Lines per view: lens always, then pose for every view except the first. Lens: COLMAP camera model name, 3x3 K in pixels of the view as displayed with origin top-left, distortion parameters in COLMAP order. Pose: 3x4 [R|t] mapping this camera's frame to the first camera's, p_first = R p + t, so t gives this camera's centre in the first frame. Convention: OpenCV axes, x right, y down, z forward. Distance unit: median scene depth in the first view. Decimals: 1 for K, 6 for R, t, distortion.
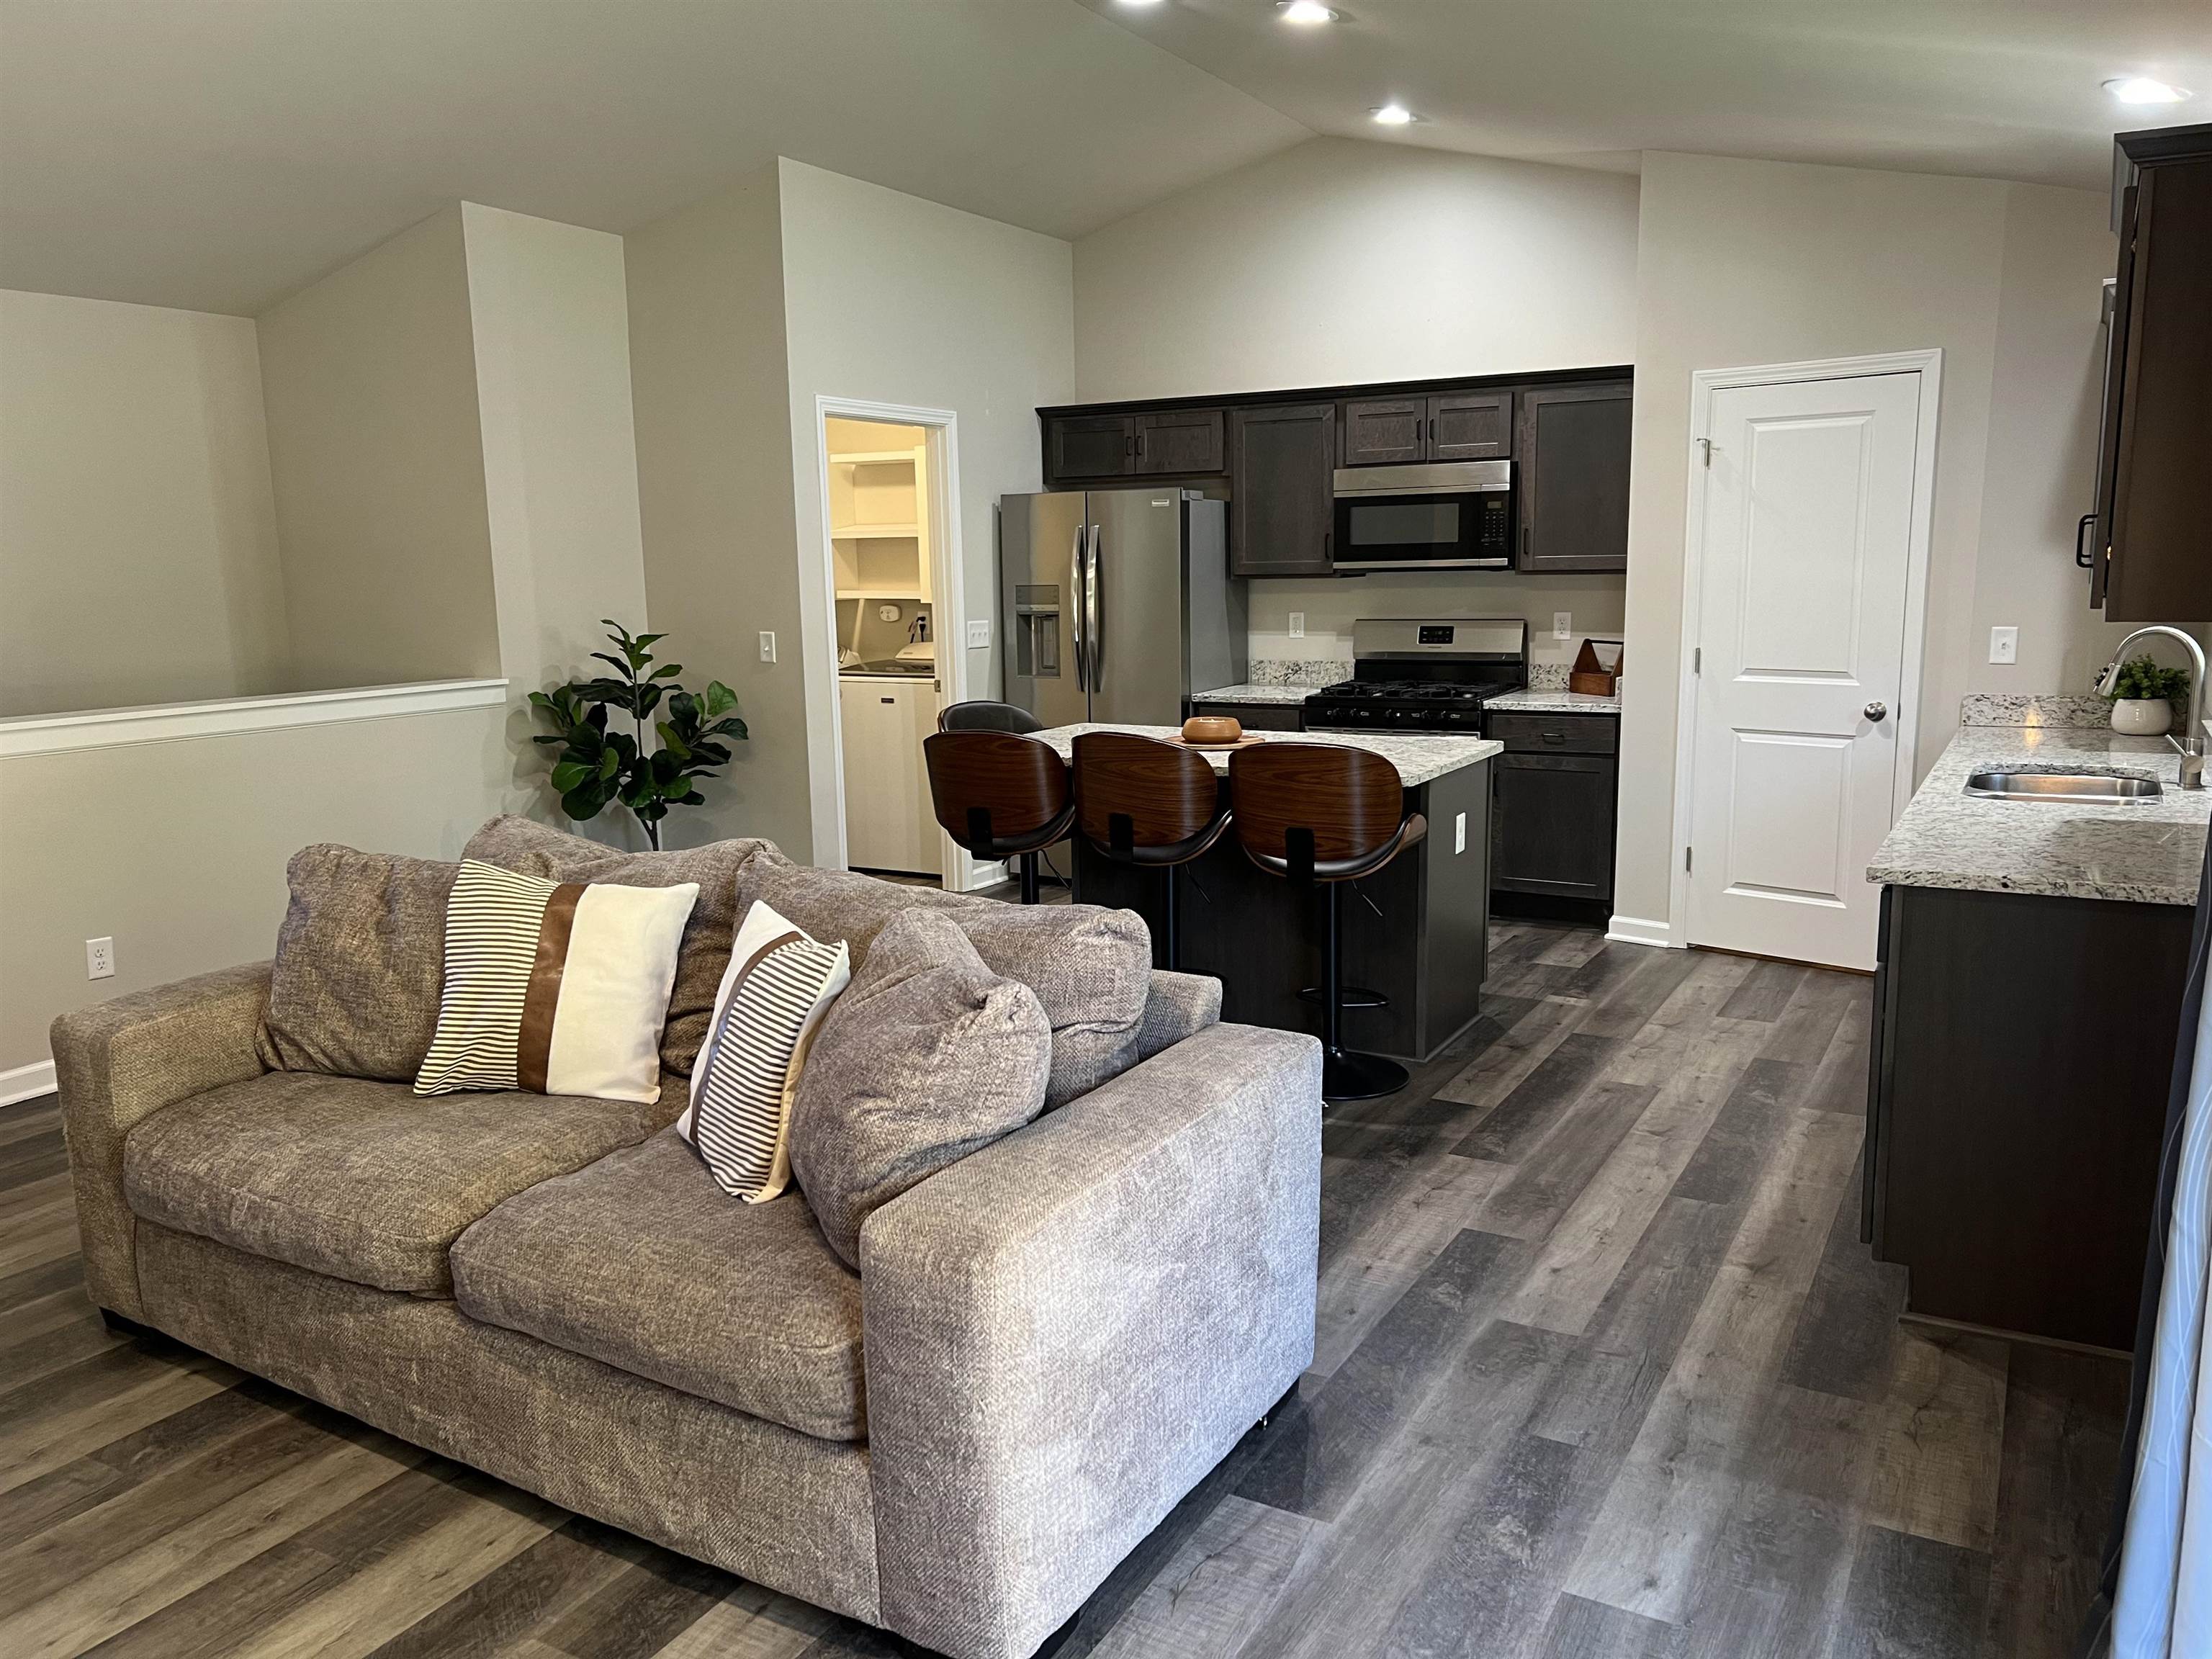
lens RADIAL K [[1660.0, 0, 1095.8], [0, 1660.0, 840.1], [0, 0, 1]] dist [0.057388, -0.057873]
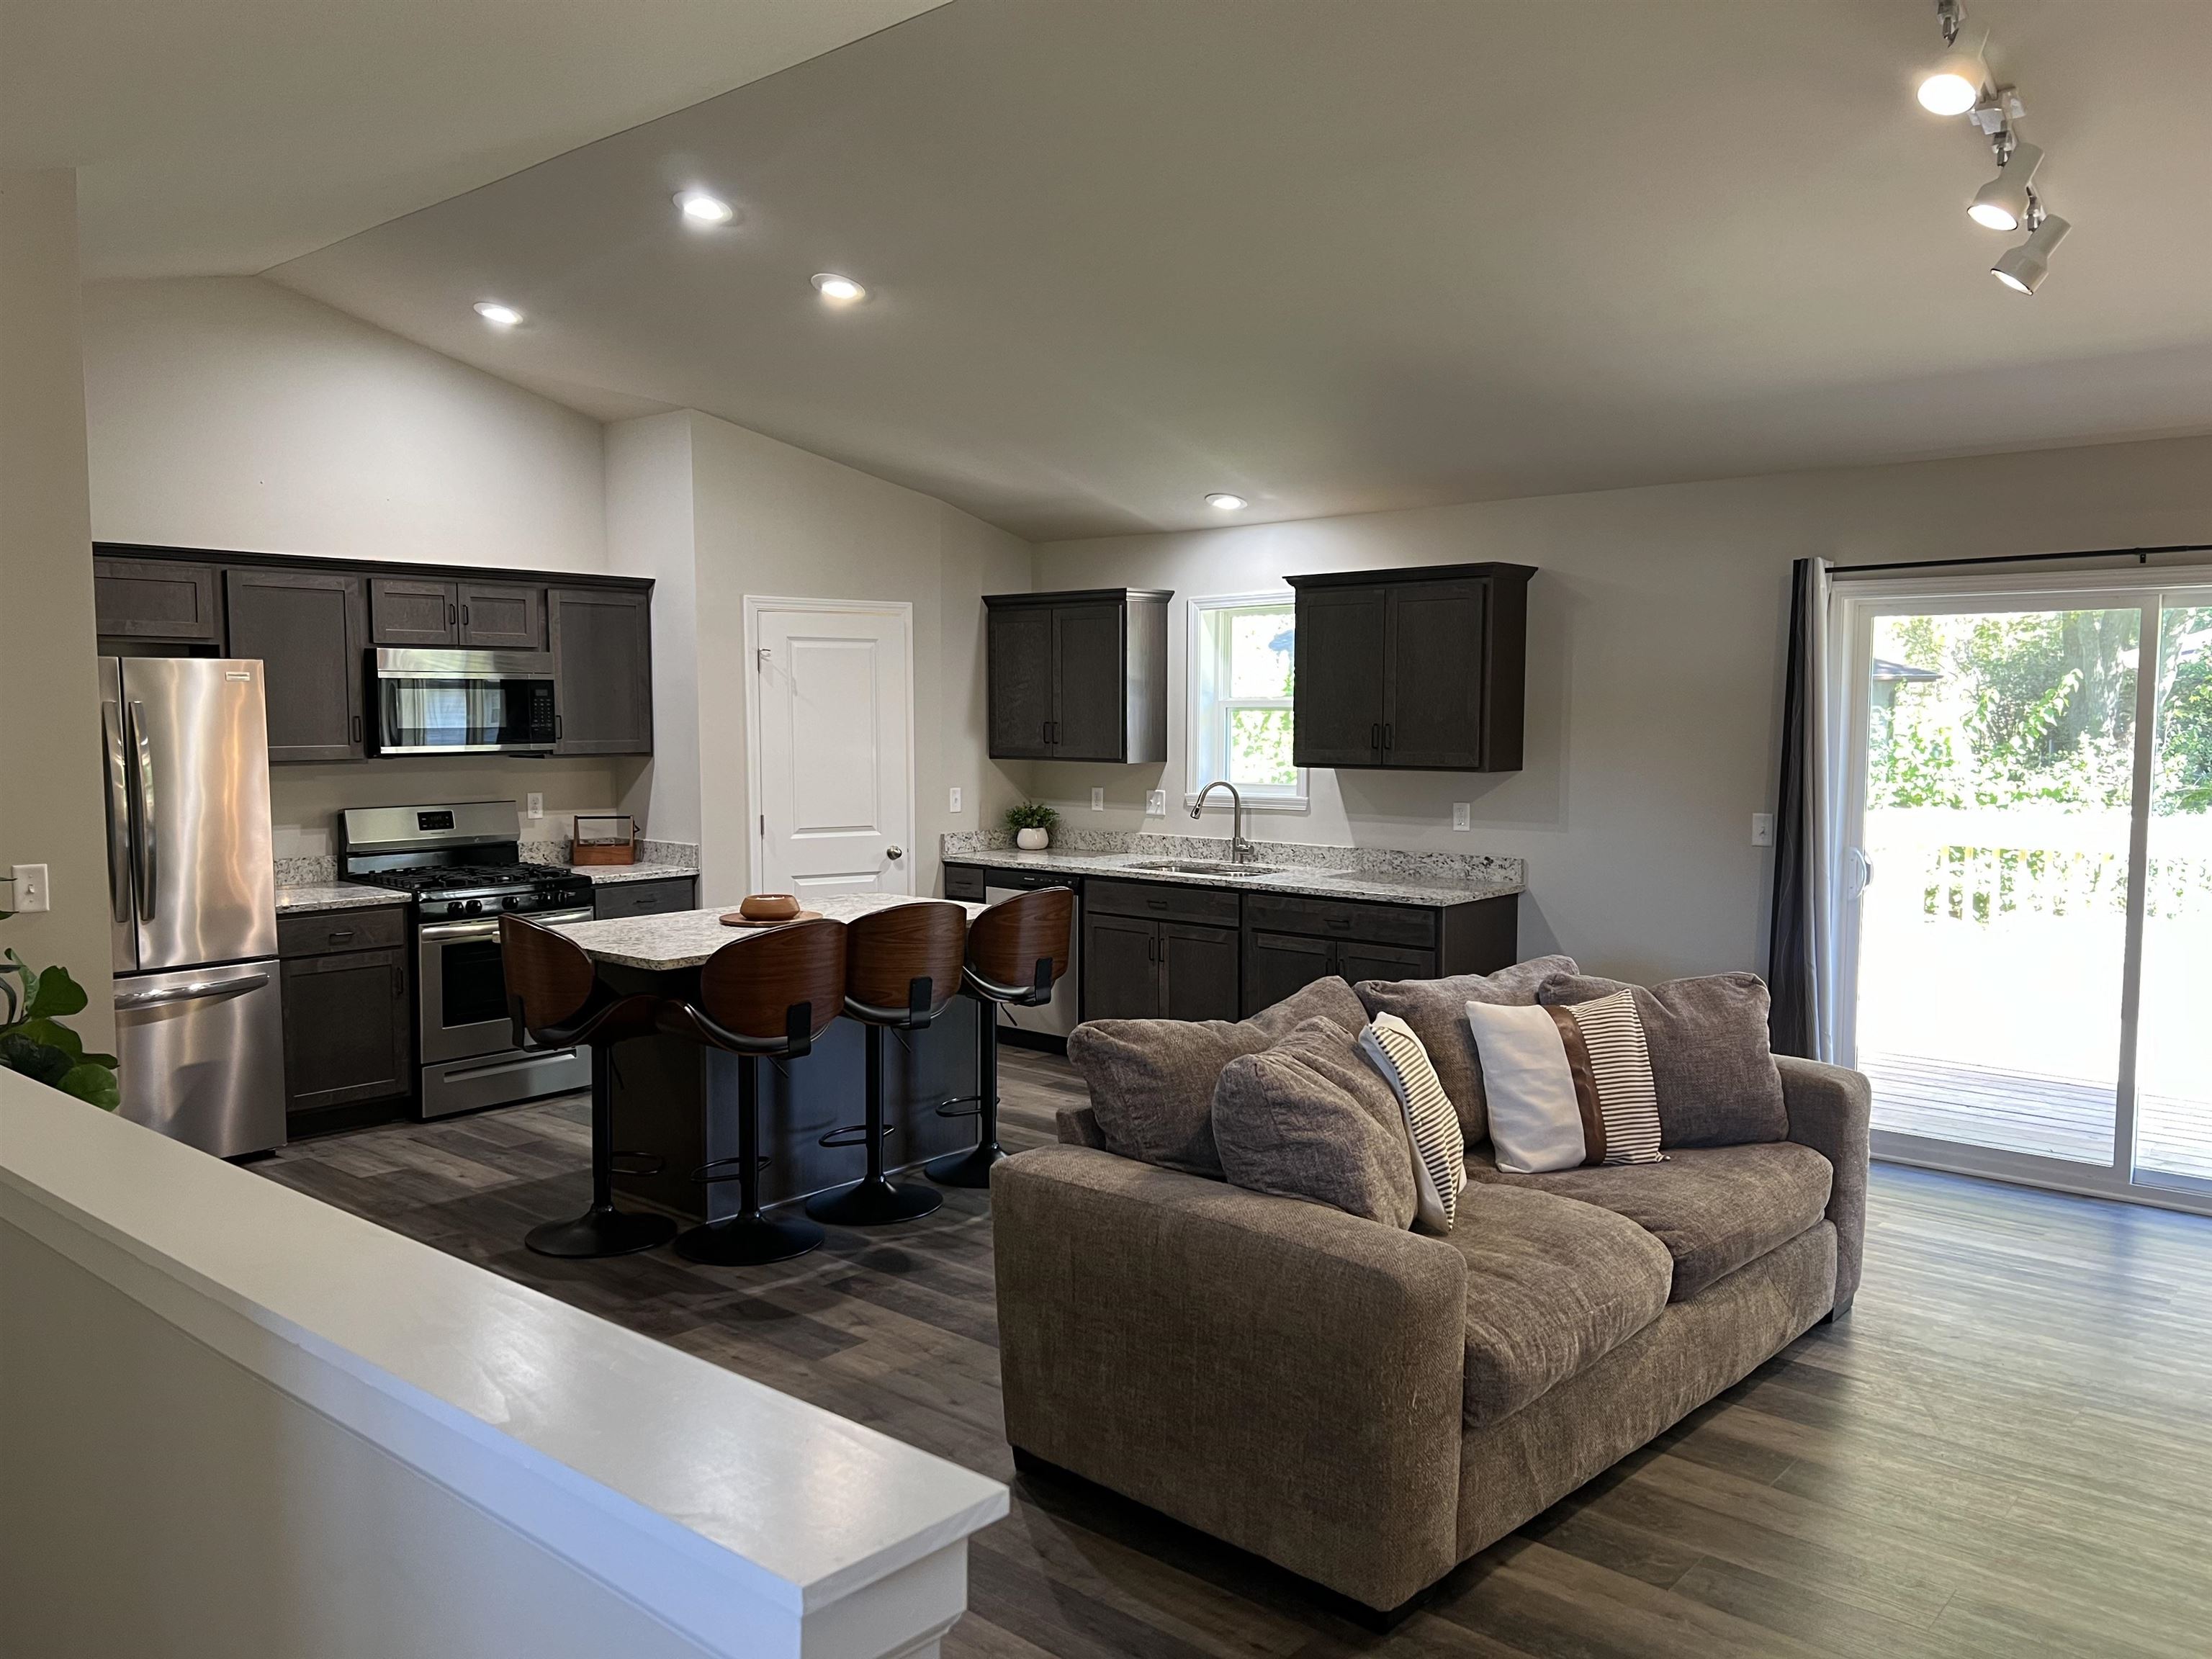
lens RADIAL K [[1660.0, 0, 1103.3], [0, 1660.0, 825.4], [0, 0, 1]] dist [0.057388, -0.057873]
pose [[0.190222, -0.039818, 0.980933, -0.812147], [0.171411, 0.985176, 0.006750, -0.073441], [-0.966661, 0.166859, 0.194227, 0.529748]]
